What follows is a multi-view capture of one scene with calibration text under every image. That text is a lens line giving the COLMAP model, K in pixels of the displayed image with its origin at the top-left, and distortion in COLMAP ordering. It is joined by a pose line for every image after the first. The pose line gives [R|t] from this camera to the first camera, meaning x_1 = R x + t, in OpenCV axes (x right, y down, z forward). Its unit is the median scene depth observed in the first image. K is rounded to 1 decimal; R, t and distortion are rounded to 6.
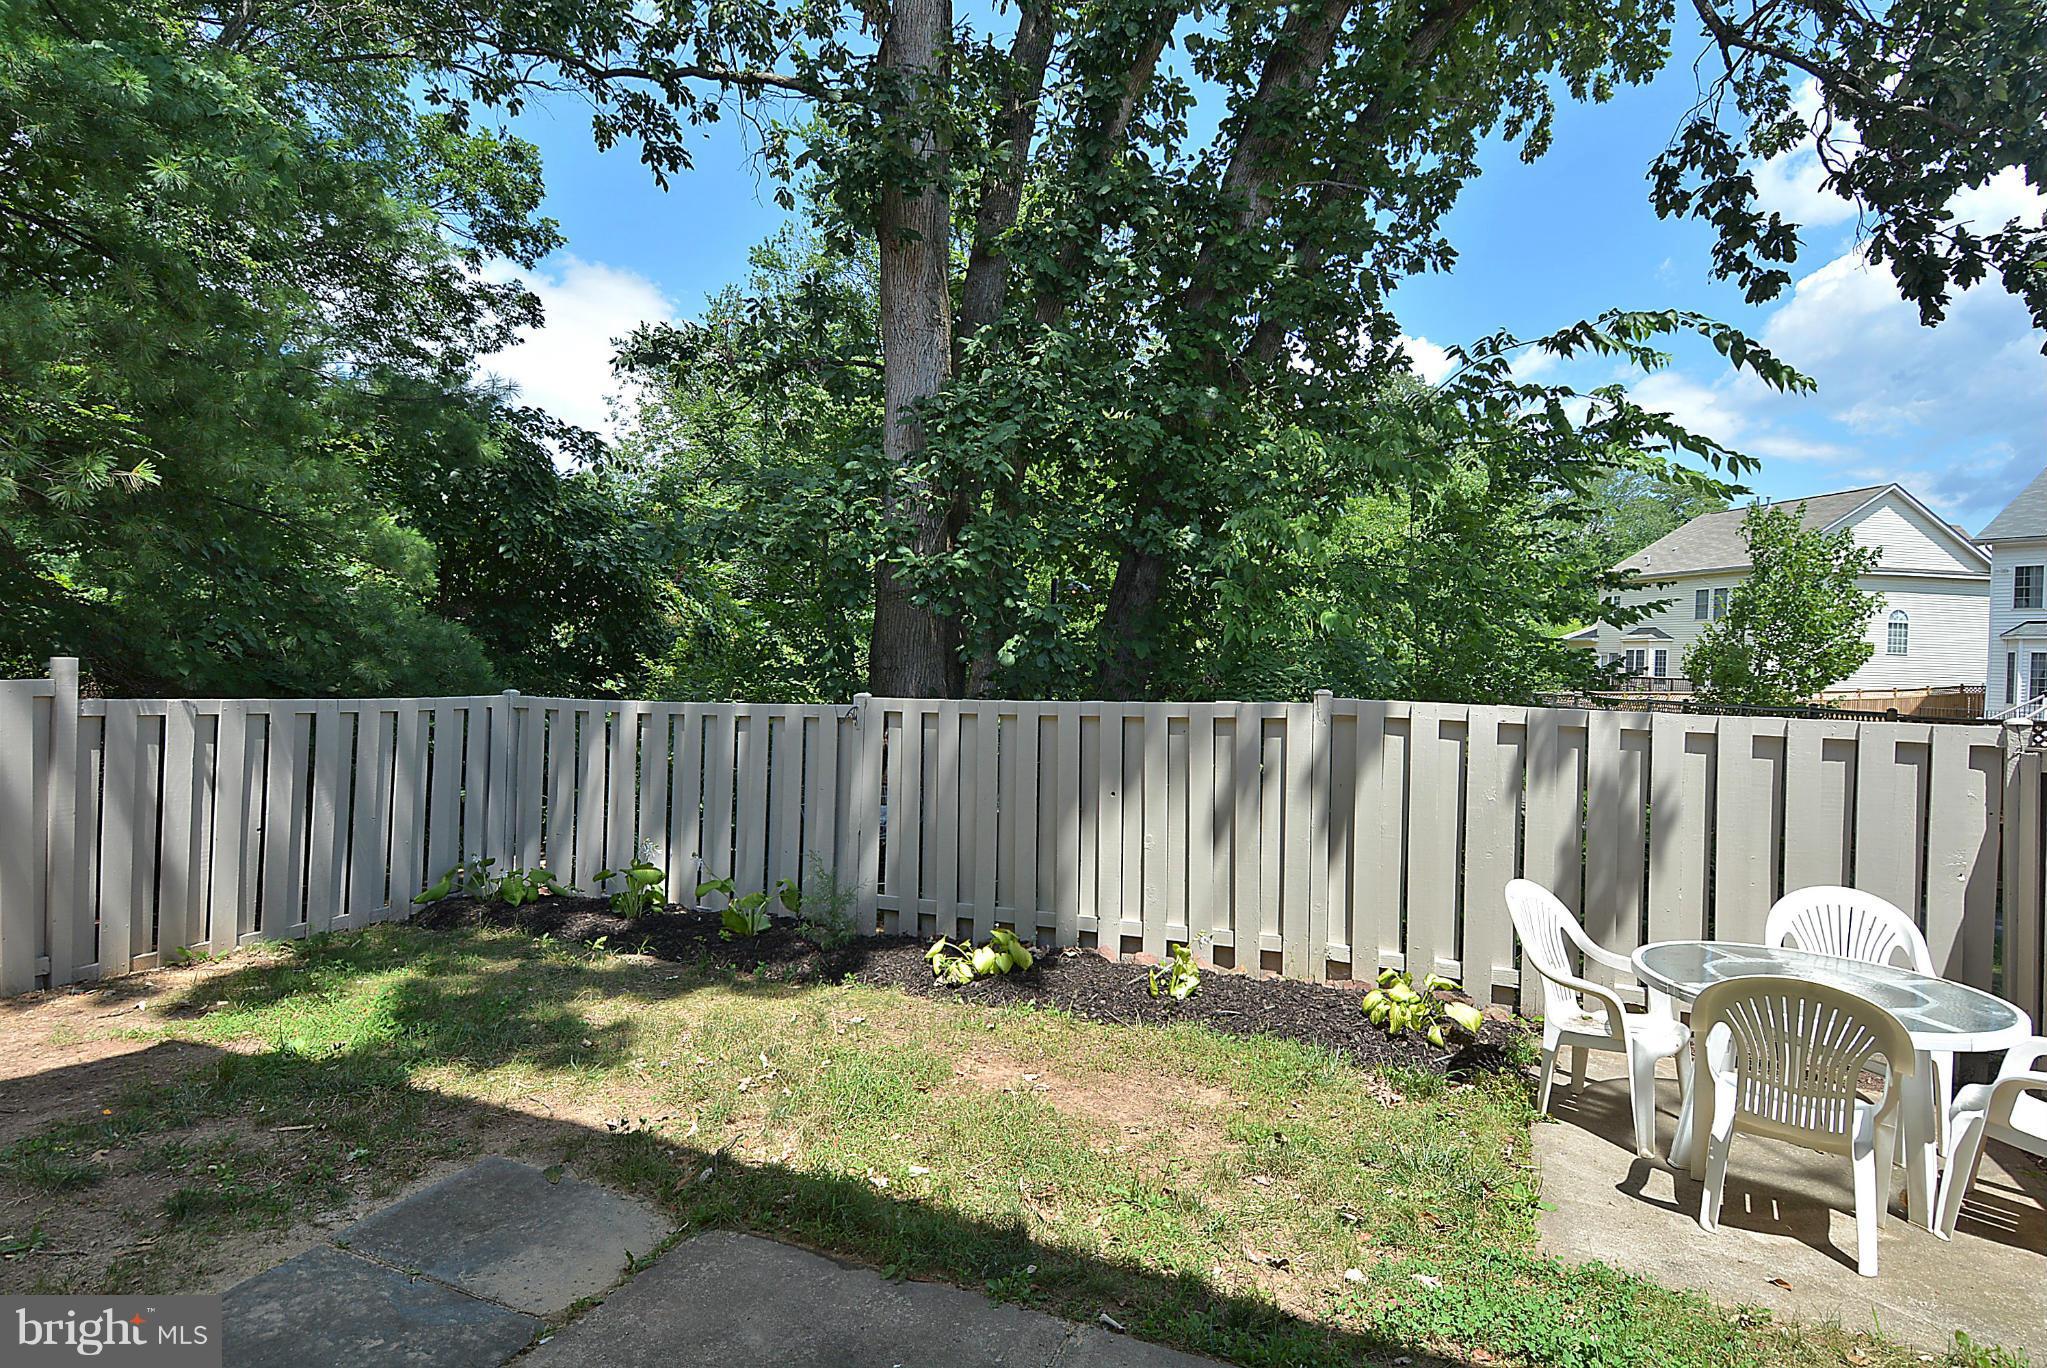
lens RADIAL K [[1121.7, 0, 1028.0], [0, 1121.7, 667.4], [0, 0, 1]] dist [0.073779, -0.053160]
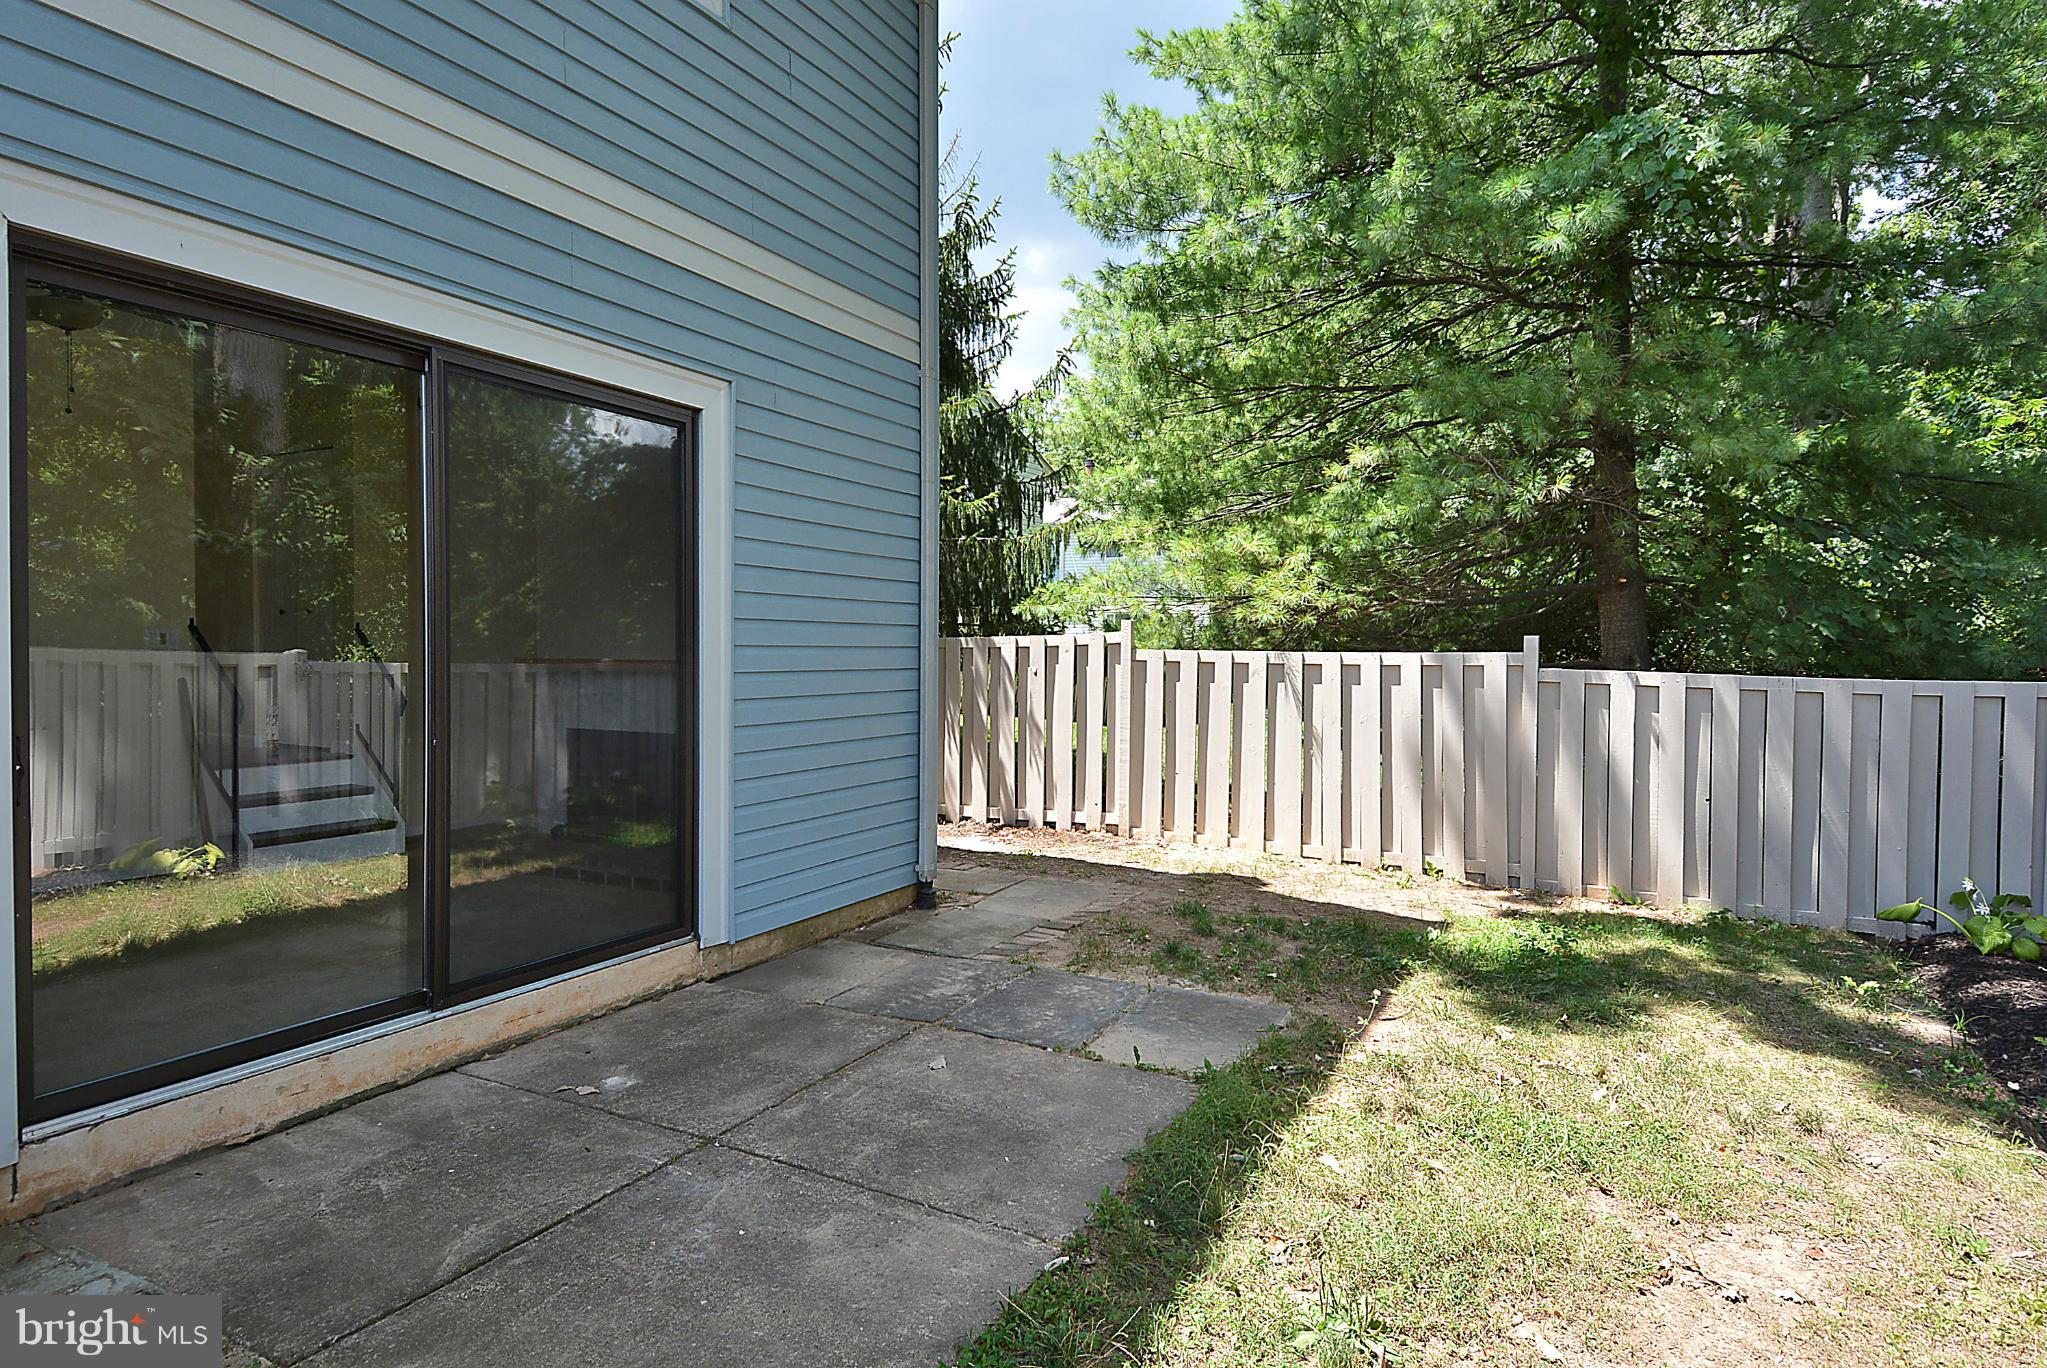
lens RADIAL K [[1121.7, 0, 1028.0], [0, 1121.7, 667.4], [0, 0, 1]] dist [0.073779, -0.053160]
pose [[-0.088517, -0.001281, -0.996074, 0.433457], [-0.030408, 0.999537, 0.001417, 0.036818], [0.995610, 0.030414, -0.088515, 0.457357]]
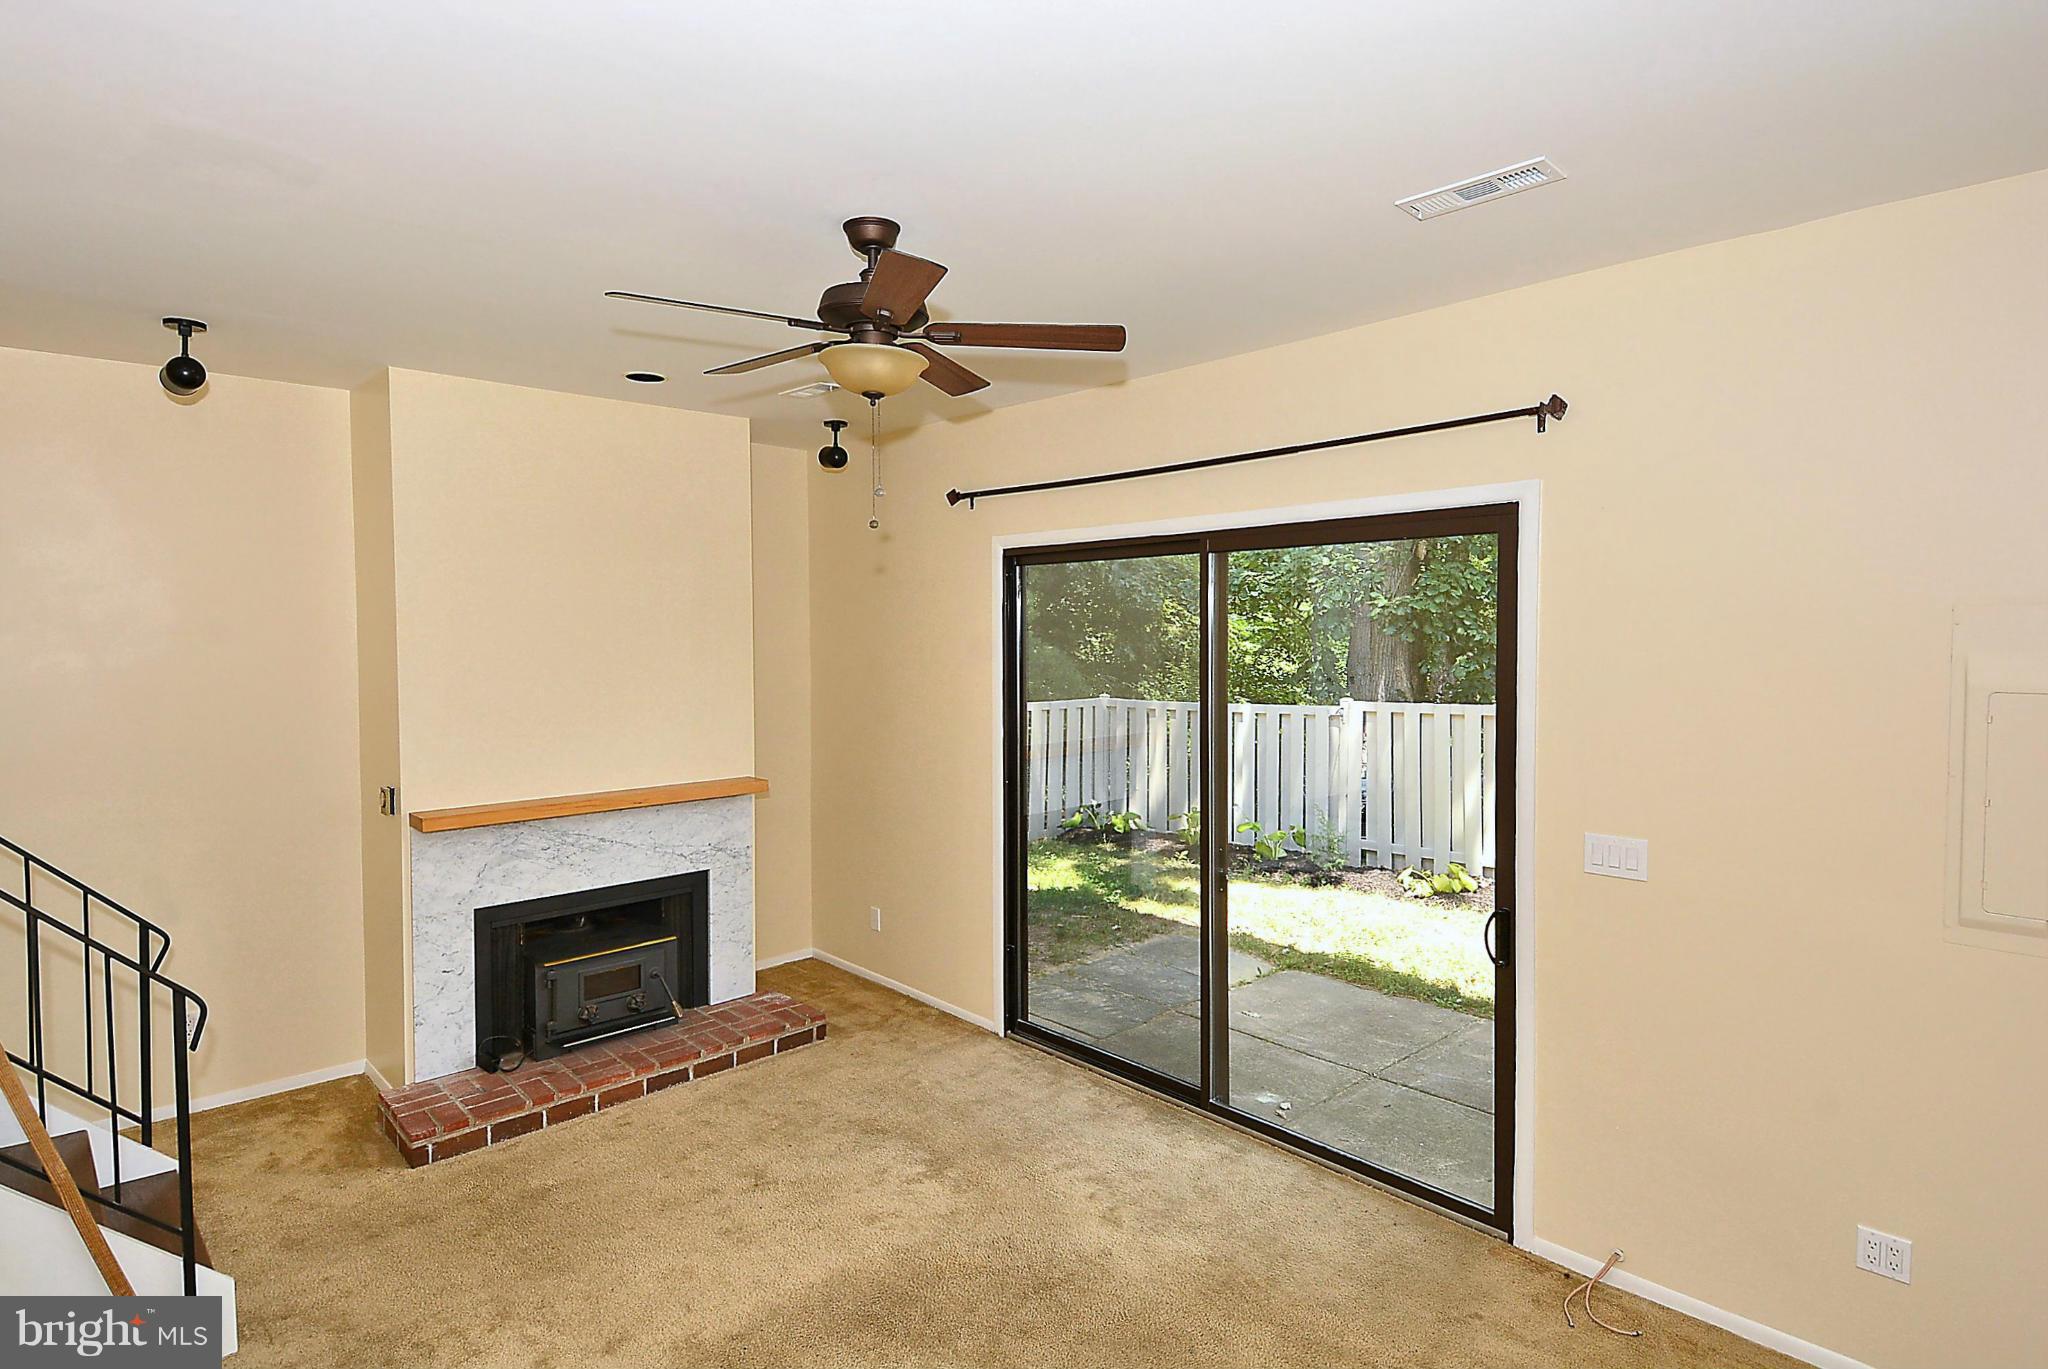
lens RADIAL K [[1075.4, 0, 1025.6], [0, 1075.4, 668.4], [0, 0, 1]] dist [0.084147, -0.066318]
pose [[0.915046, -0.007963, -0.403272, 0.039185], [0.012981, 0.999869, 0.009709, -0.040765], [0.403141, -0.014119, 0.915029, -0.491413]]
